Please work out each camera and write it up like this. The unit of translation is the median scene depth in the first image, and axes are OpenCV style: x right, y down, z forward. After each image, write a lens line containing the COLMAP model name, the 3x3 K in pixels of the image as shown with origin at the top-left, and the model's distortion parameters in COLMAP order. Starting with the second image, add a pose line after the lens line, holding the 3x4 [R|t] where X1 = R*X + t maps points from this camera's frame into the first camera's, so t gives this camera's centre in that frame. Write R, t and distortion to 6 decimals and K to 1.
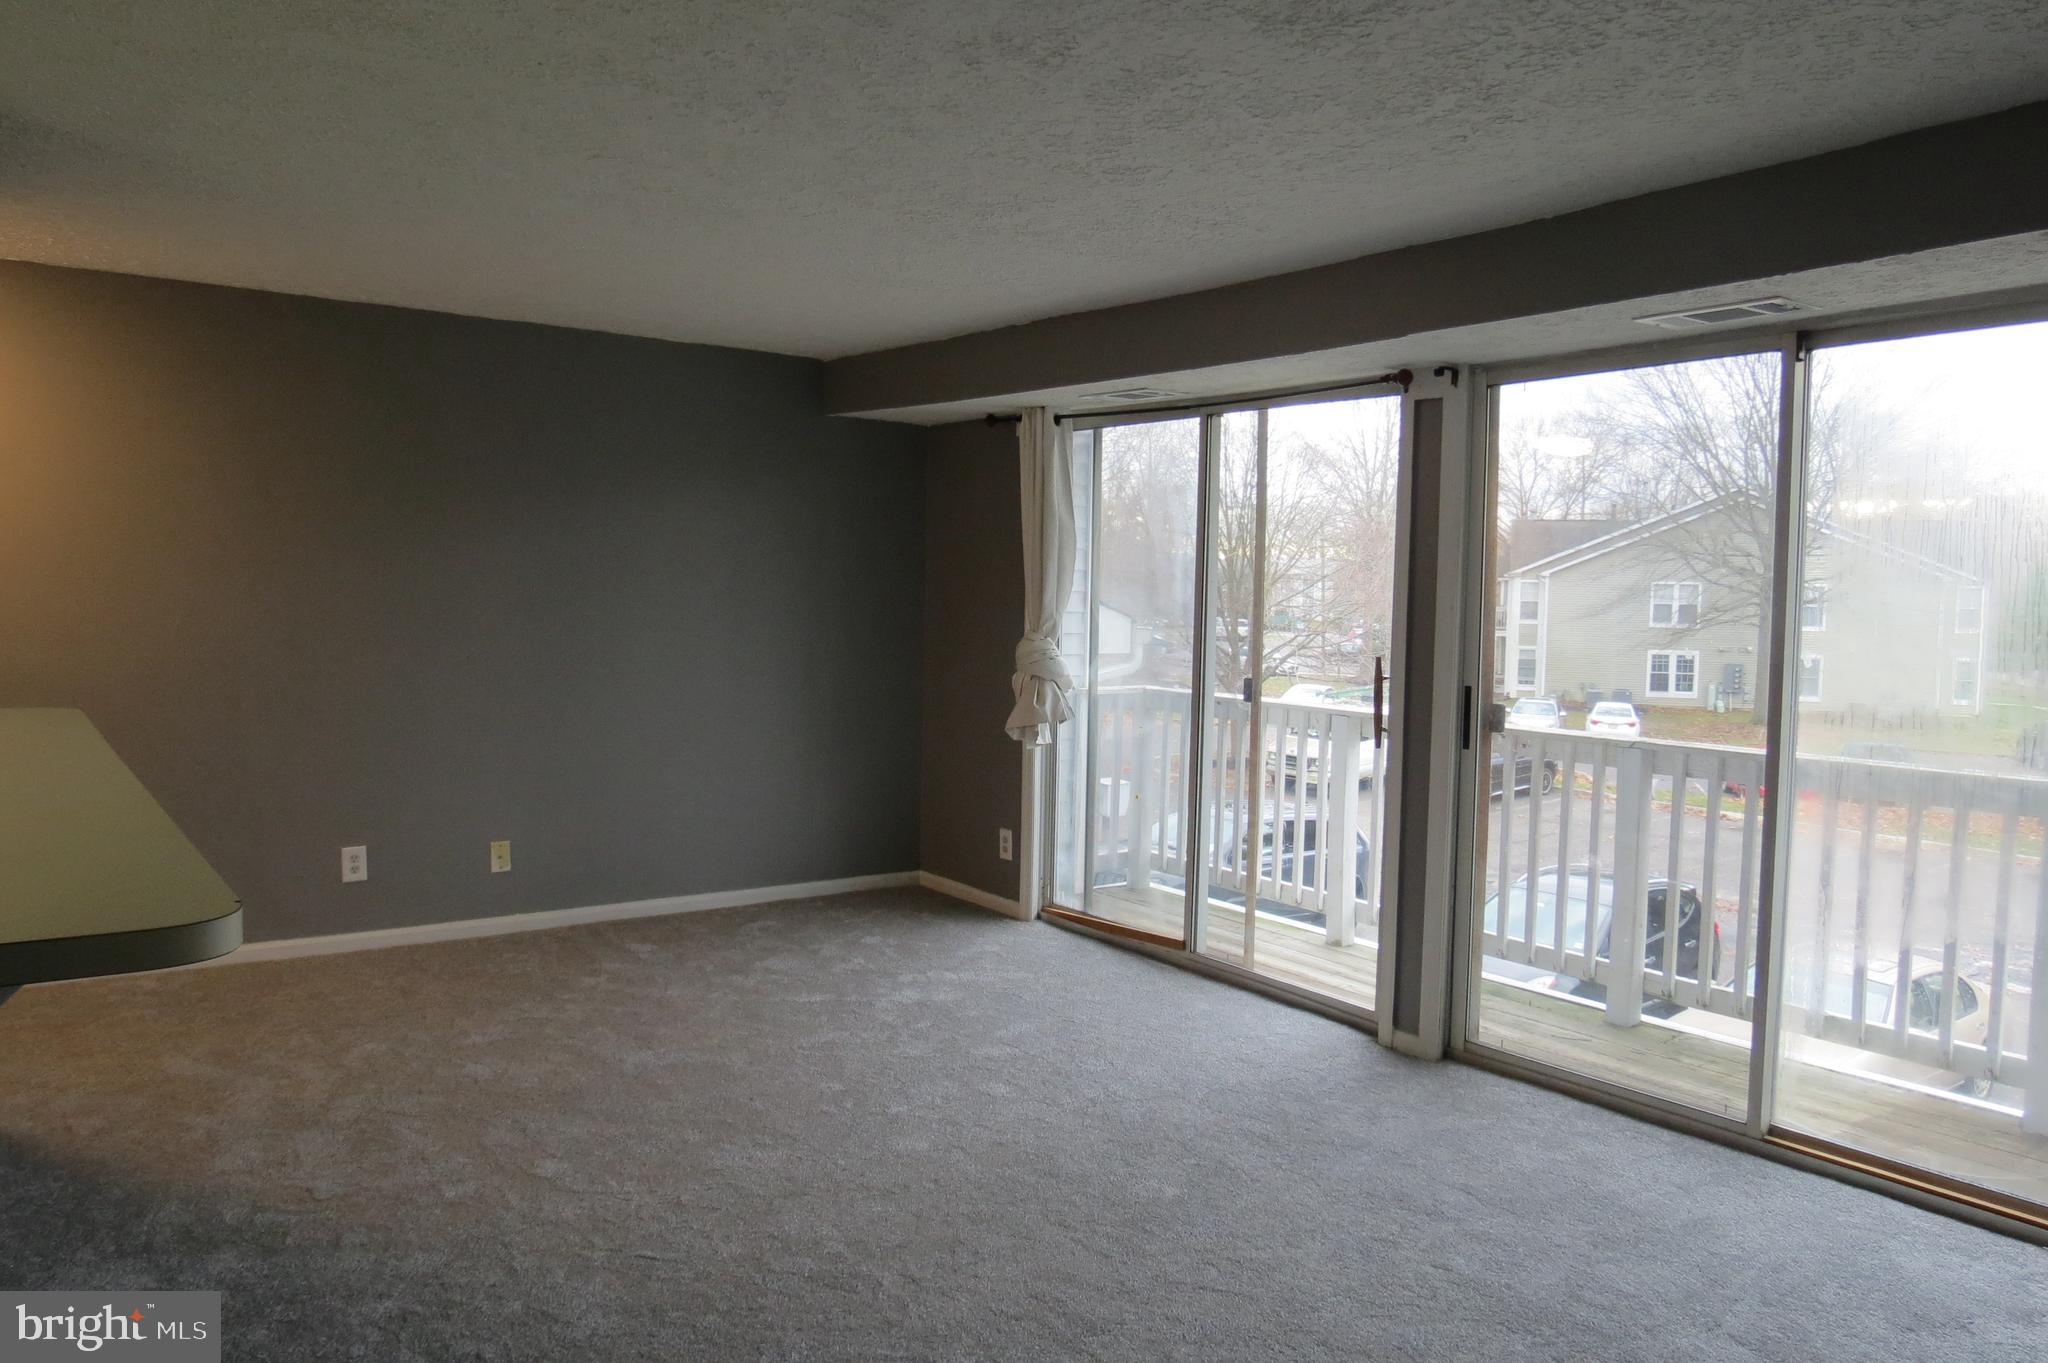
lens RADIAL K [[1455.5, 0, 1033.9], [0, 1455.5, 679.4], [0, 0, 1]] dist [-0.042065, 0.010793]
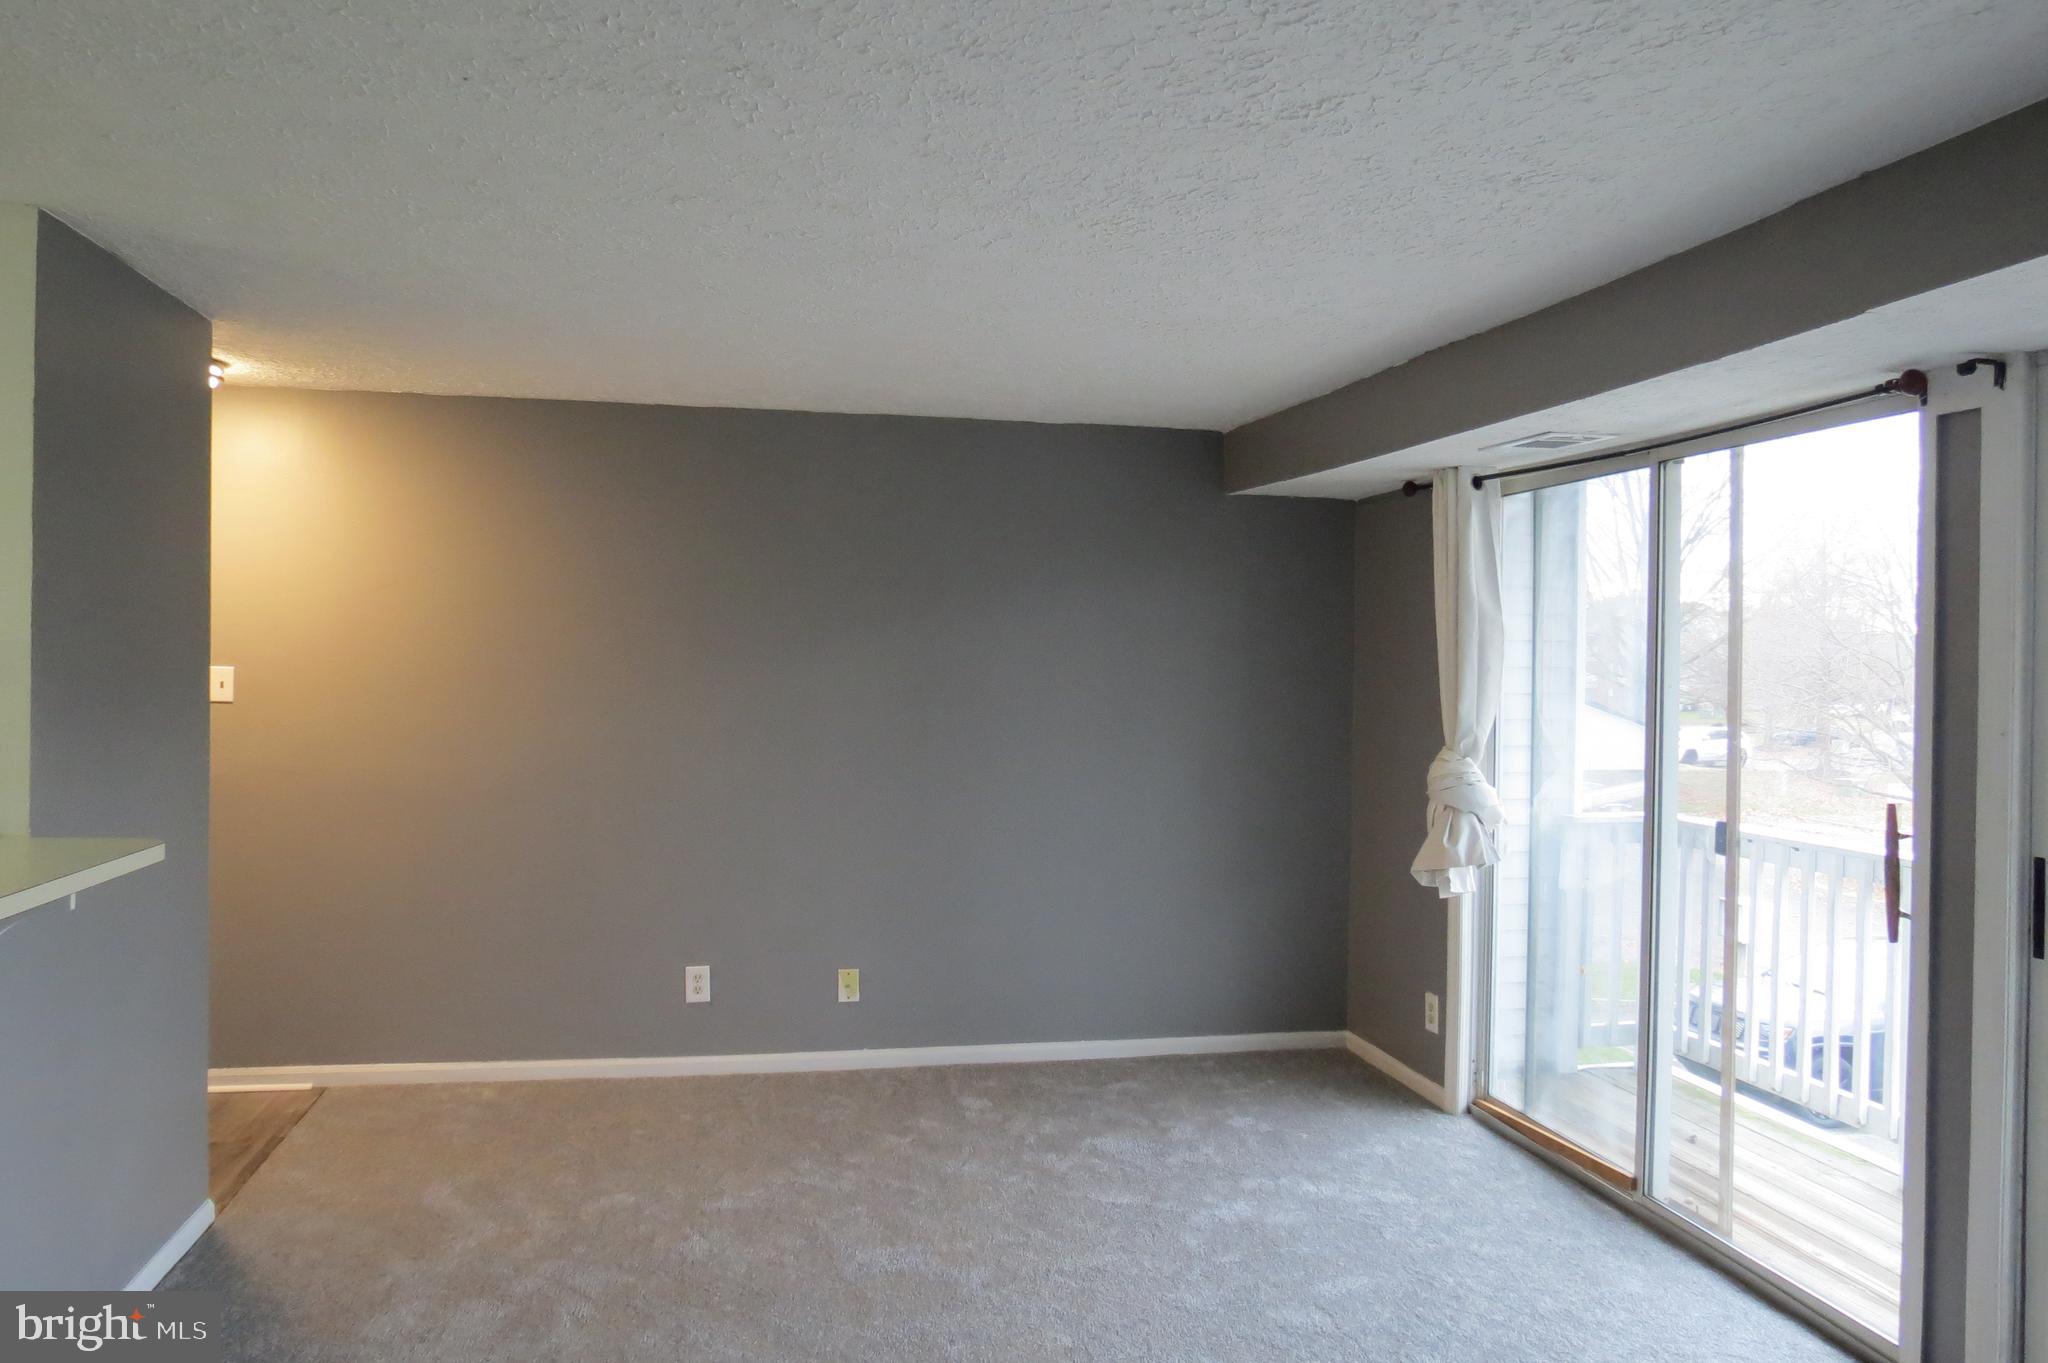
lens RADIAL K [[1455.5, 0, 1011.2], [0, 1455.5, 675.6], [0, 0, 1]] dist [-0.042065, 0.010793]
pose [[0.902045, -0.009383, -0.431539, 0.139087], [-0.018040, 0.998071, -0.059409, -0.024157], [0.431264, 0.061375, 0.900136, 0.204962]]
